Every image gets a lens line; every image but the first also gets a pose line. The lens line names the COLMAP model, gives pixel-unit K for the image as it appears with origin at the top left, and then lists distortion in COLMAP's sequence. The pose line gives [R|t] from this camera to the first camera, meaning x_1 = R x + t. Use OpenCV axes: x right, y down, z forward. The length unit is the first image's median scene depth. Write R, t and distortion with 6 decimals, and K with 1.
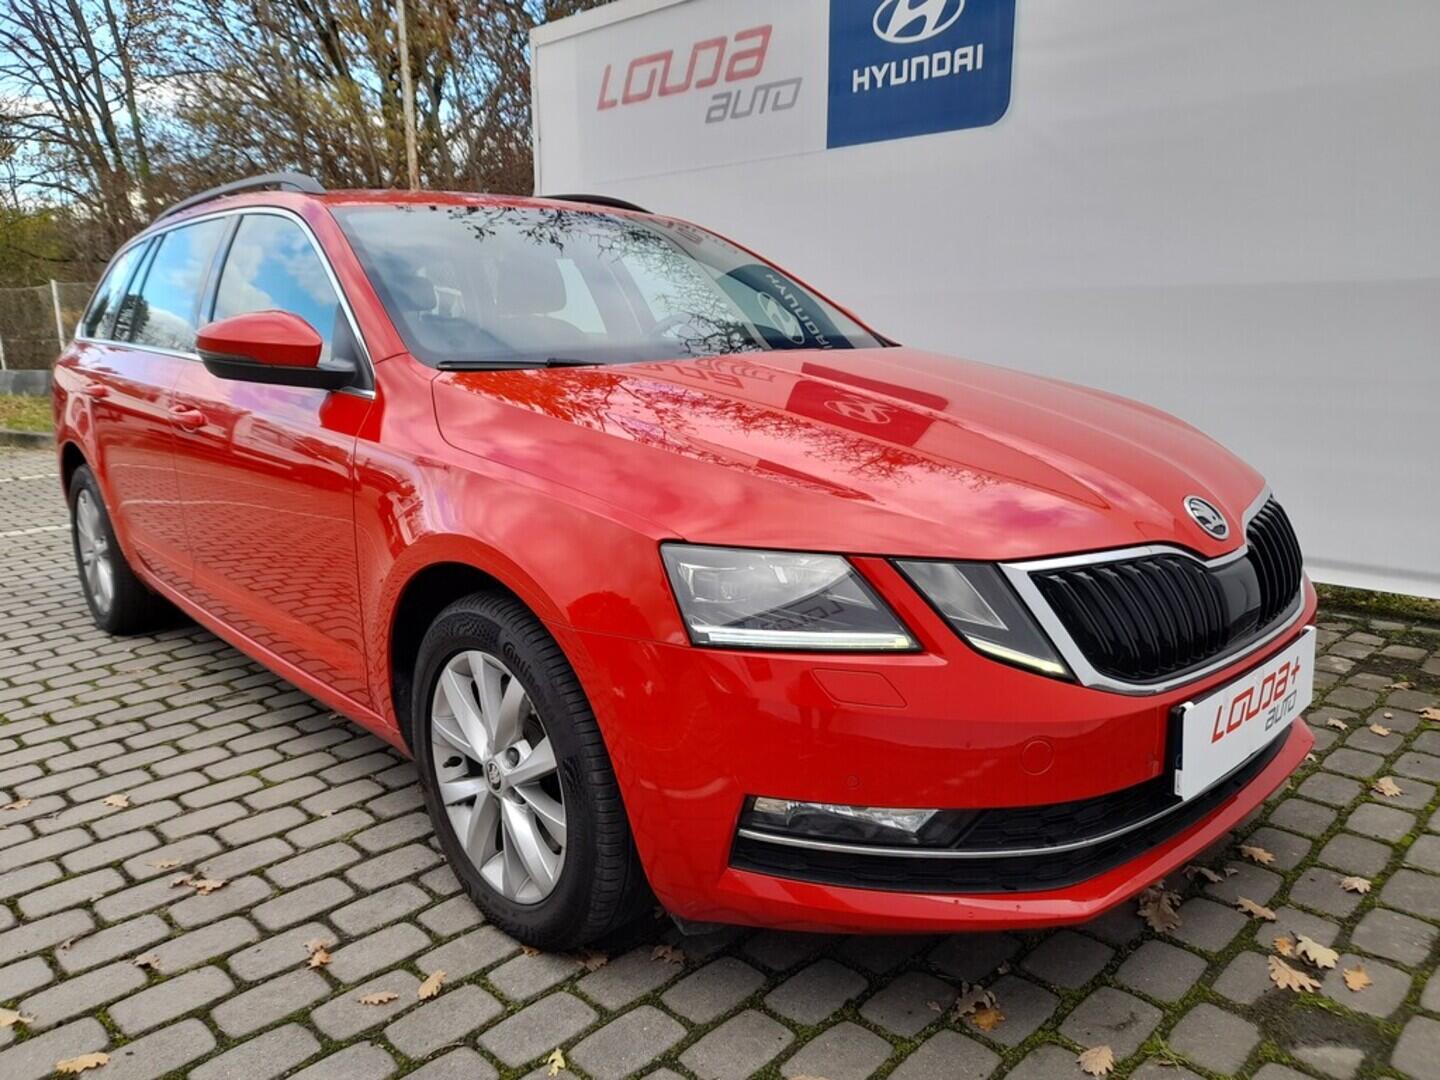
lens RADIAL K [[1050.2, 0, 708.3], [0, 1050.2, 542.8], [0, 0, 1]] dist [0.040135, -0.034288]
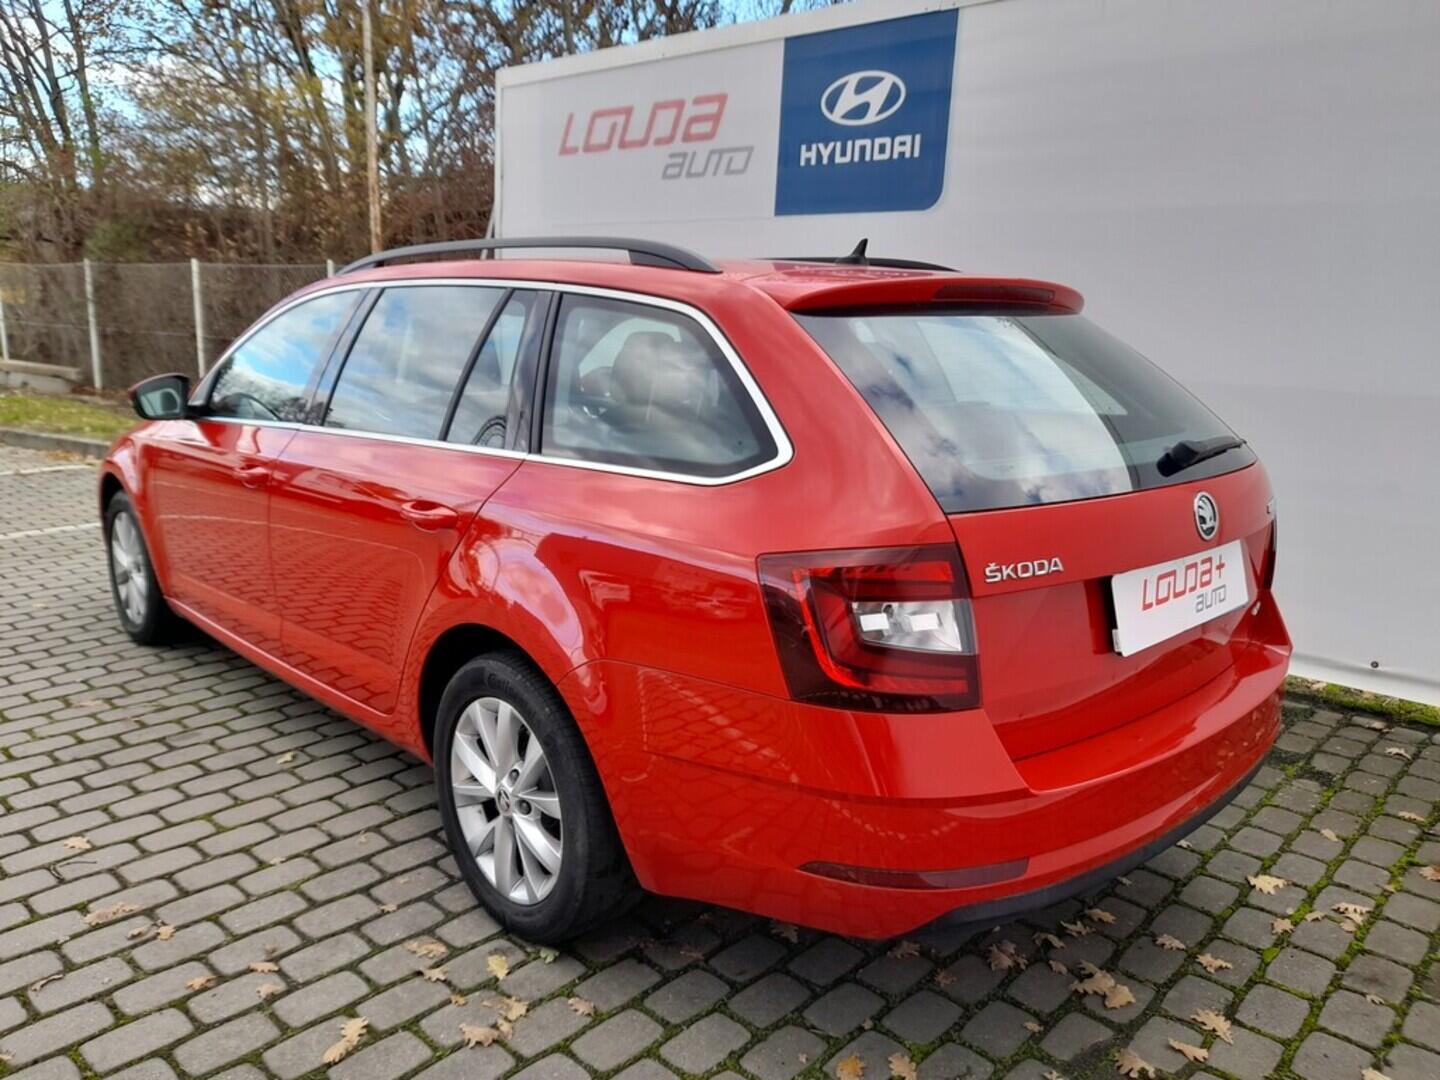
lens RADIAL K [[1062.9, 0, 708.5], [0, 1062.9, 547.5], [0, 0, 1]] dist [0.011124, 0.003887]
pose [[0.998045, 0.040283, 0.047787, 0.015917], [-0.040436, 0.999180, 0.002222, -0.070484], [-0.047659, -0.004150, 0.998855, -0.096718]]
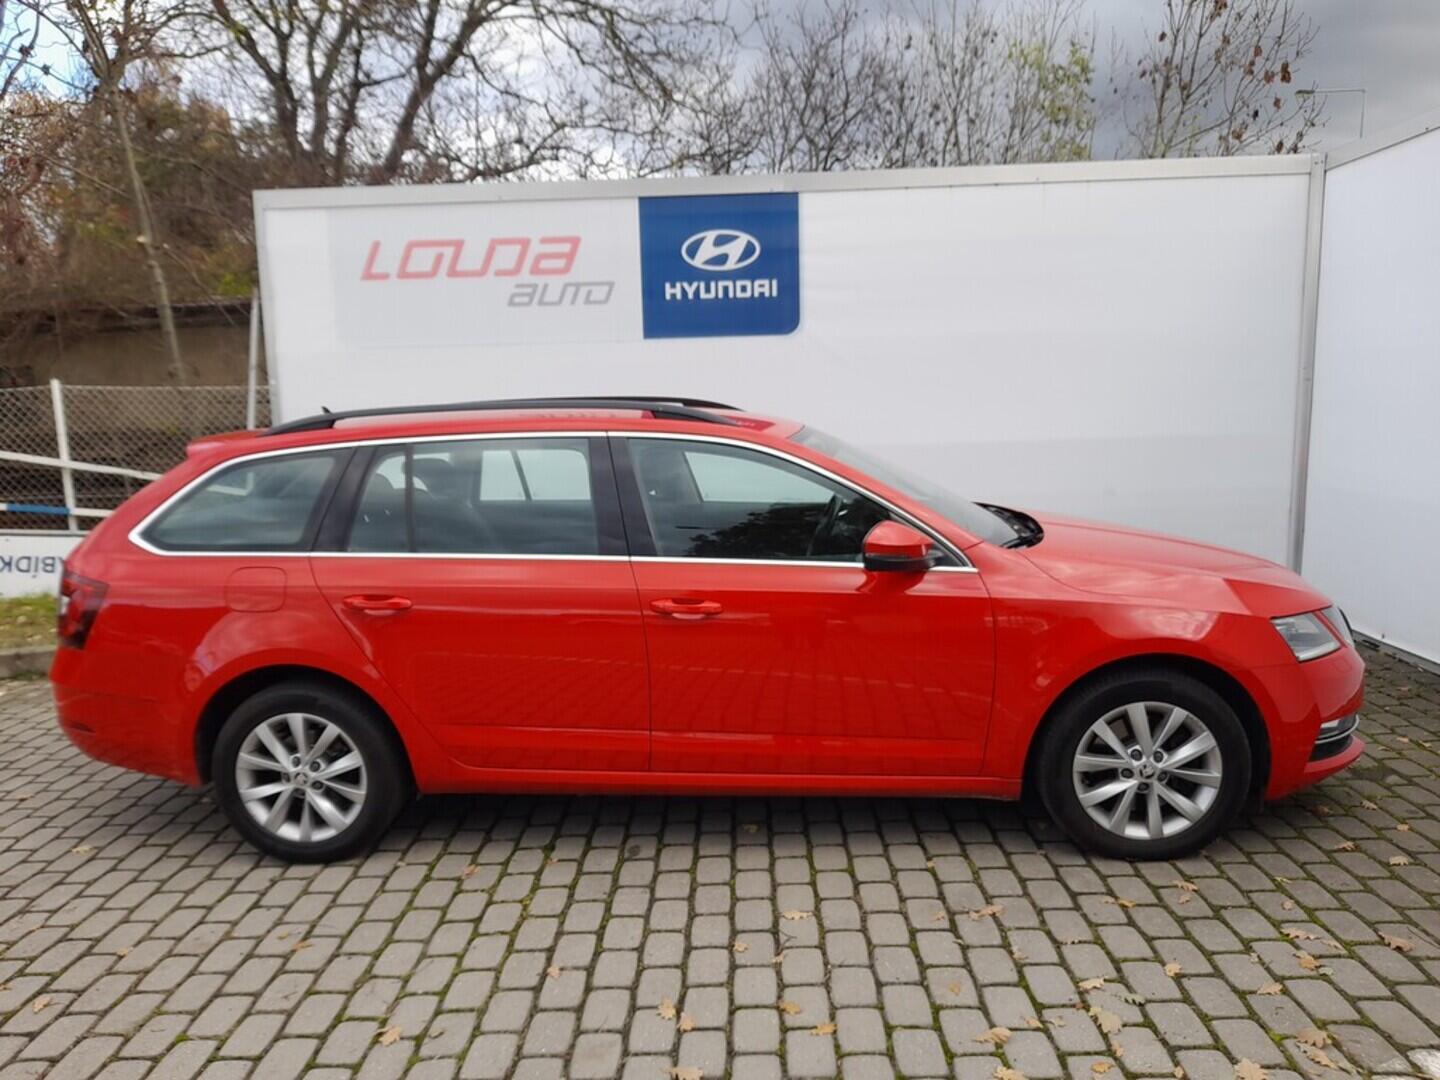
lens RADIAL K [[1050.2, 0, 708.3], [0, 1050.2, 542.8], [0, 0, 1]] dist [0.040135, -0.034288]
pose [[0.731884, -0.106700, 0.673024, -1.182778], [0.164627, 0.986095, -0.022690, -0.149457], [-0.661245, 0.127404, 0.739272, 0.073778]]
